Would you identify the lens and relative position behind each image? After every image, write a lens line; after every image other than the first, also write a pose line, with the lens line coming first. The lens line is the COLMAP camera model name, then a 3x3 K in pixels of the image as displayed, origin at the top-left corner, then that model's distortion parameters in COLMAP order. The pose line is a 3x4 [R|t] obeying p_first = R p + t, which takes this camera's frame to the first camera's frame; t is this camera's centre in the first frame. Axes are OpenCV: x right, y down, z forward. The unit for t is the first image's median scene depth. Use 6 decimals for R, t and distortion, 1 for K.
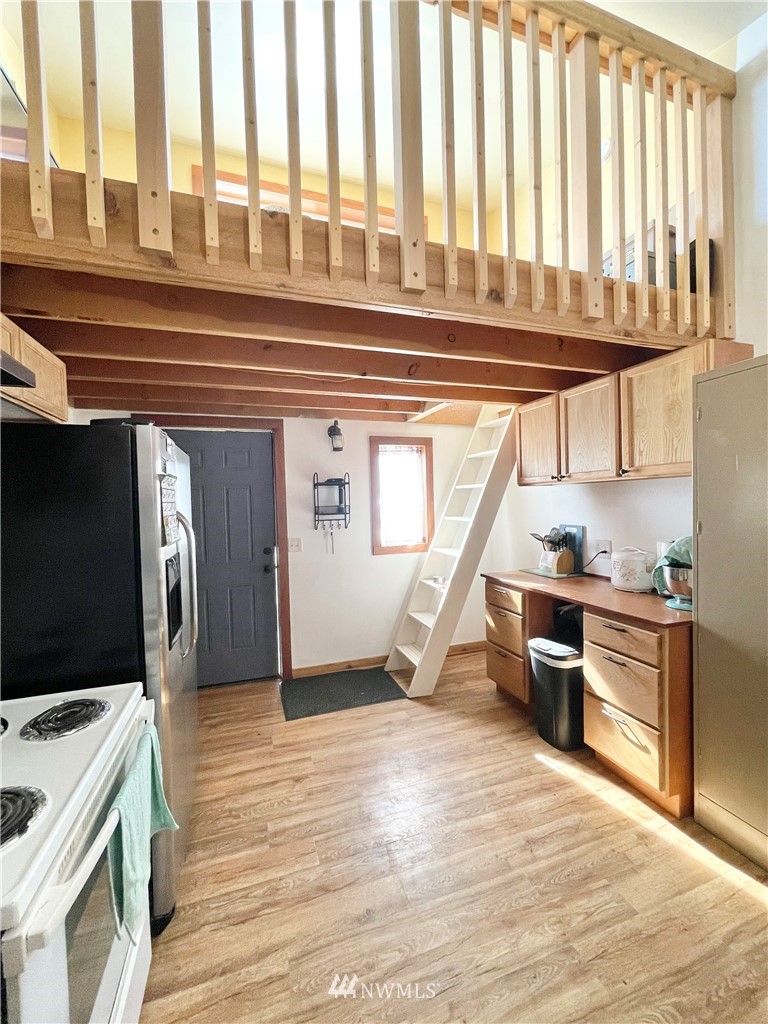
lens RADIAL K [[412.0, 0, 377.6], [0, 412.0, 513.0], [0, 0, 1]] dist [-0.003434, 0.001352]
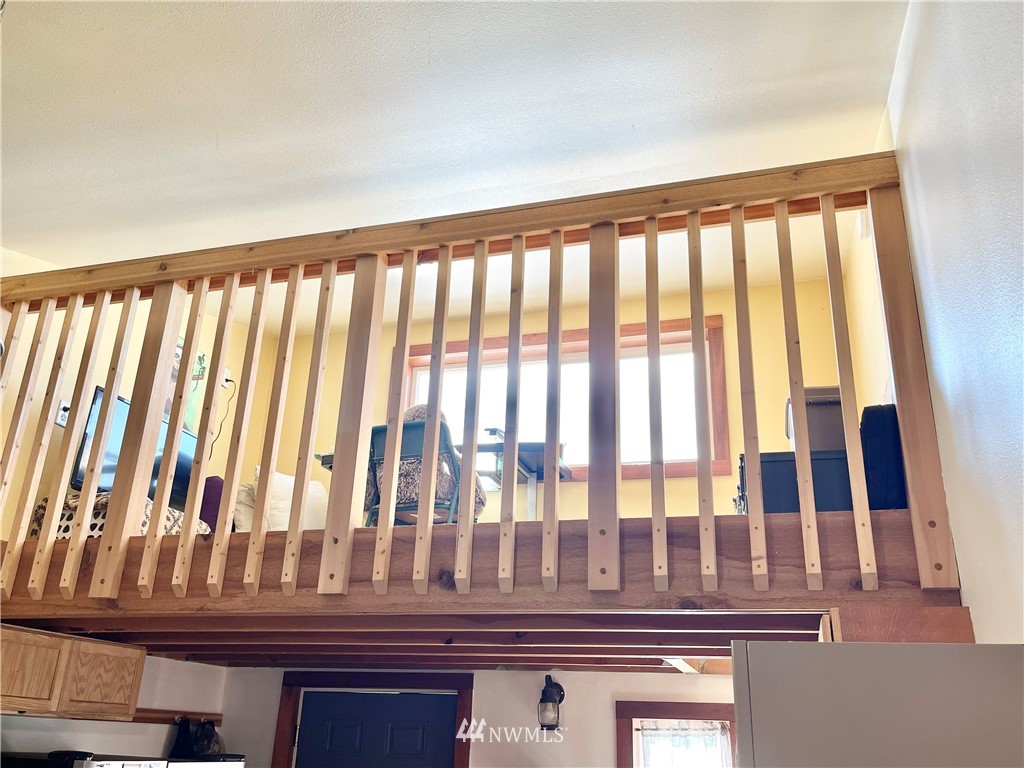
lens RADIAL K [[897.1, 0, 505.2], [0, 897.1, 383.9], [0, 0, 1]] dist [0.054469, -0.027529]
pose [[0.806297, -0.170284, -0.566470, 0.773031], [-0.070903, 0.922938, -0.378363, -0.140174], [0.587246, 0.345237, 0.732088, -0.143574]]
